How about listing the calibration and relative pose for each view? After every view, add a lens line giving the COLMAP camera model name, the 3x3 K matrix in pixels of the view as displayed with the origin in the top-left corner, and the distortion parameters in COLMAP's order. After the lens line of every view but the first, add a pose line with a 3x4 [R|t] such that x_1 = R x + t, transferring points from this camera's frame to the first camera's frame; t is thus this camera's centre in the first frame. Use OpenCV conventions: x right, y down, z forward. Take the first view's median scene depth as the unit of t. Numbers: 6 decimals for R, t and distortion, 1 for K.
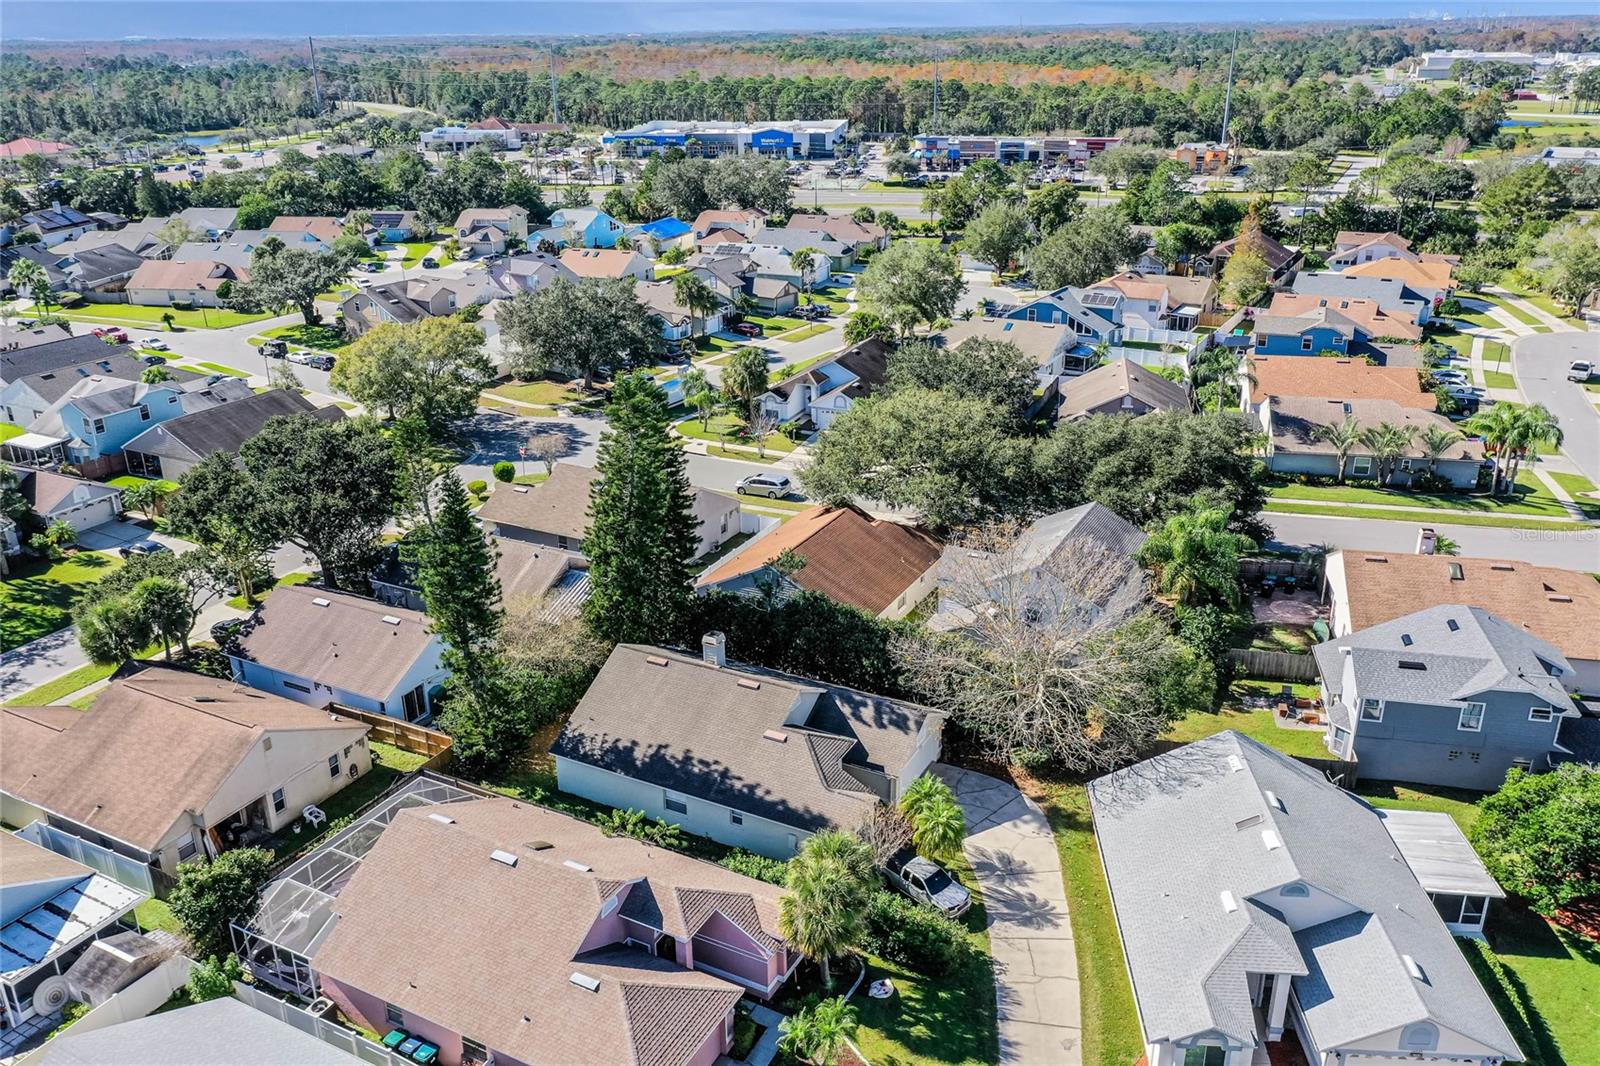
lens RADIAL K [[1245.9, 0, 800.0], [0, 1245.9, 533.0], [0, 0, 1]] dist [0.008604, -0.005605]
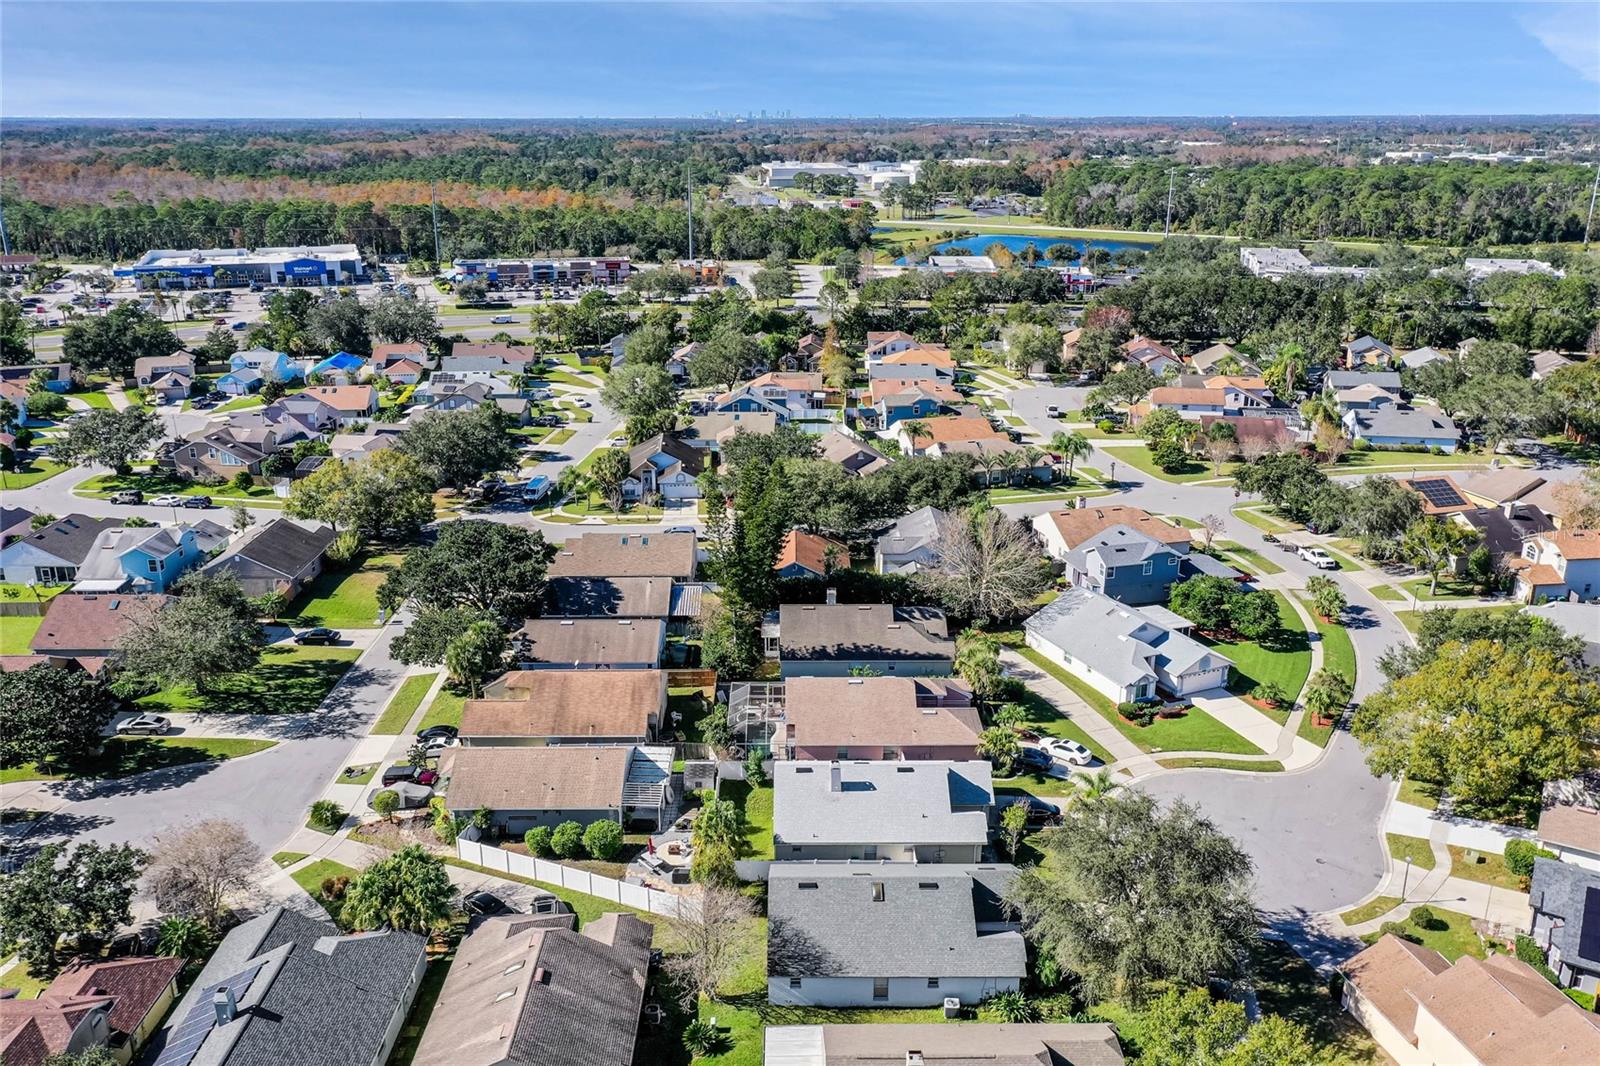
lens RADIAL K [[1245.9, 0, 800.0], [0, 1245.9, 533.0], [0, 0, 1]] dist [0.008604, -0.005605]
pose [[0.878256, -0.137087, 0.458119, -0.364986], [0.166868, 0.985664, -0.024950, 0.013410], [-0.448131, 0.098358, 0.888540, -0.253724]]
